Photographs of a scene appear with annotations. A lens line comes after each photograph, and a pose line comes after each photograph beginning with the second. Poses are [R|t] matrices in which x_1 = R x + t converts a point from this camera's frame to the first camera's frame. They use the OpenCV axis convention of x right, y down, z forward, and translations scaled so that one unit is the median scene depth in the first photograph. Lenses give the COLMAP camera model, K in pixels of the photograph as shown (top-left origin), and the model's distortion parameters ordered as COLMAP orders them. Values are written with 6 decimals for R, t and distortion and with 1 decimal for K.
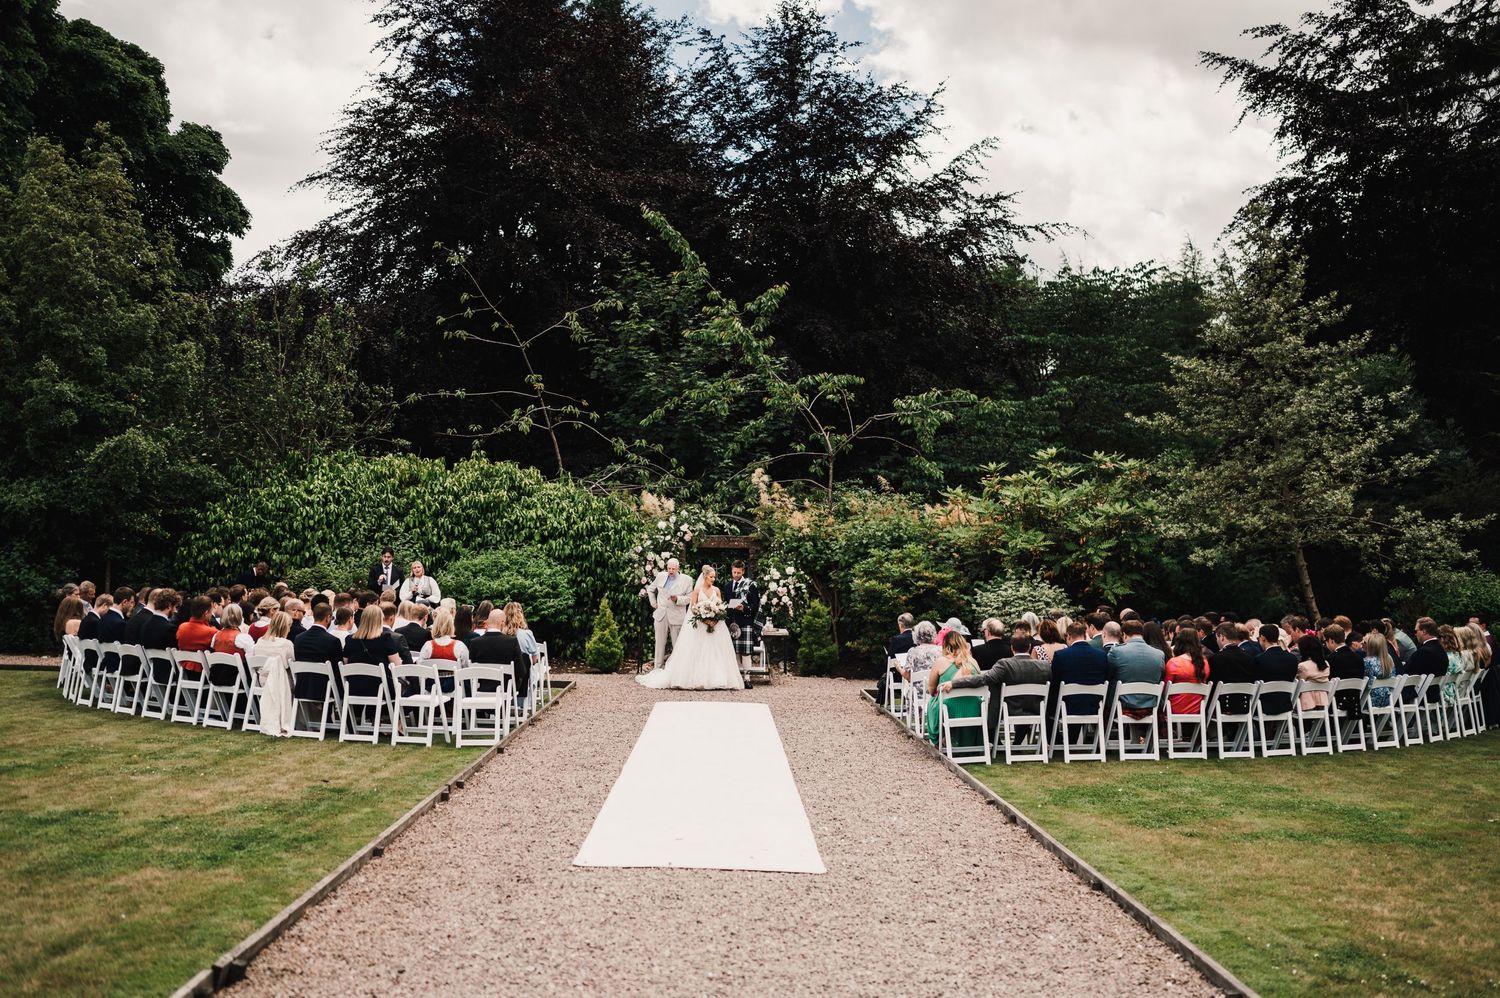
lens RADIAL K [[1509.2, 0, 749.4], [0, 1509.2, 497.9], [0, 0, 1]] dist [0.002399, 0.000000]
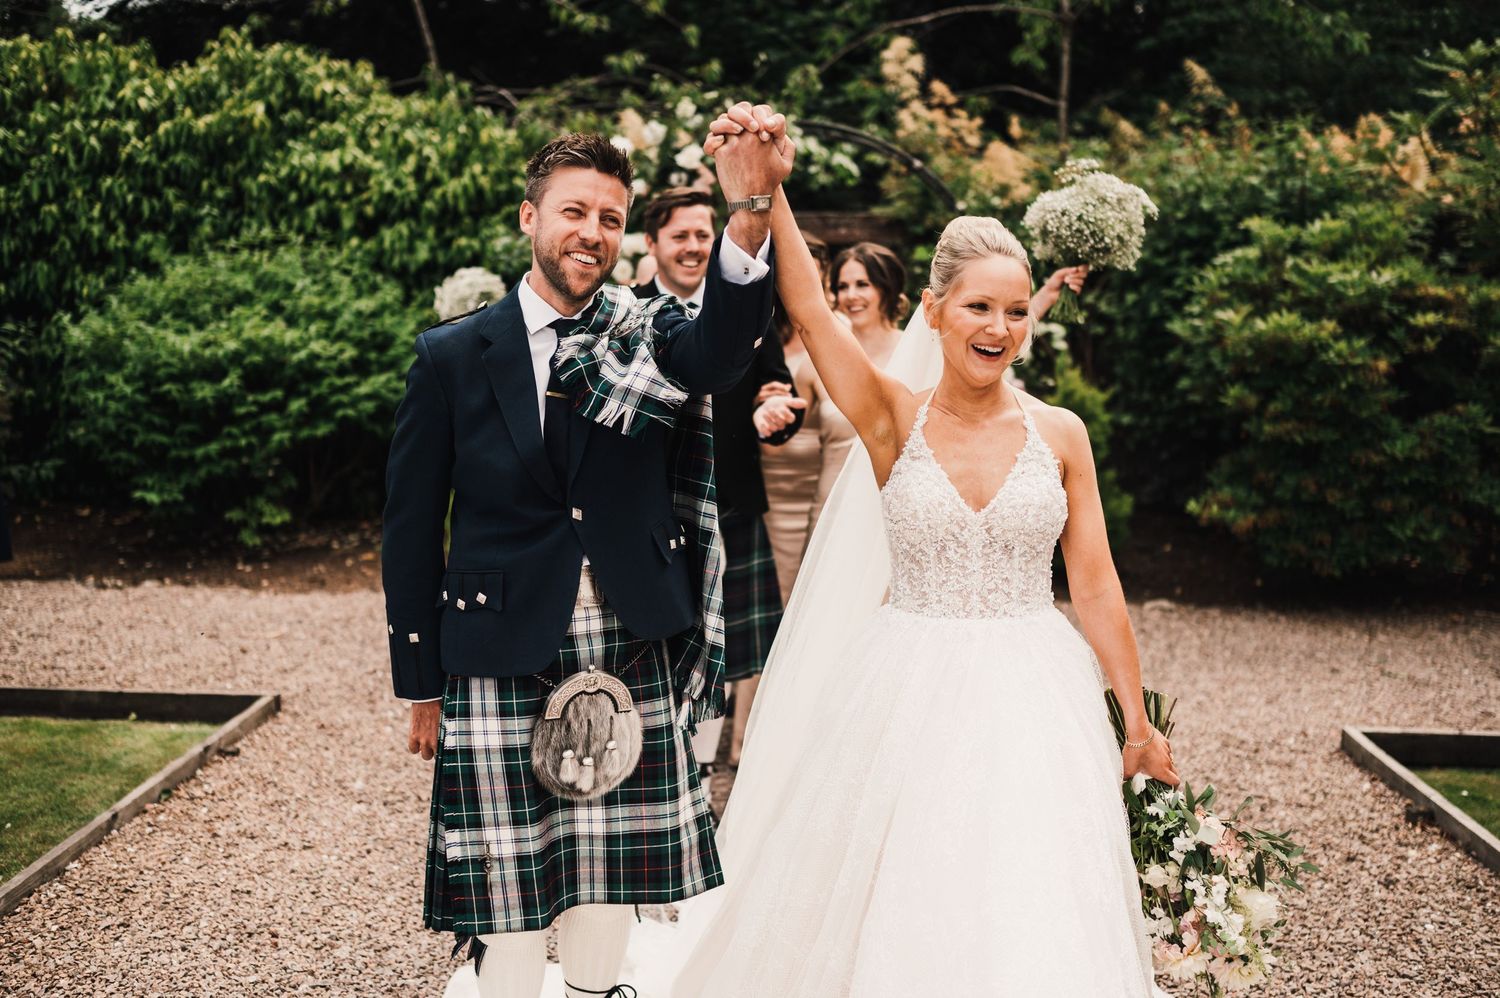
lens RADIAL K [[1460.4, 0, 748.6], [0, 1460.4, 495.2], [0, 0, 1]] dist [0.000698, 0.000000]
pose [[0.998046, -0.008615, -0.061888, -0.010884], [0.018882, 0.985729, 0.167277, 0.034998], [0.059564, -0.168119, 0.983966, 0.612959]]
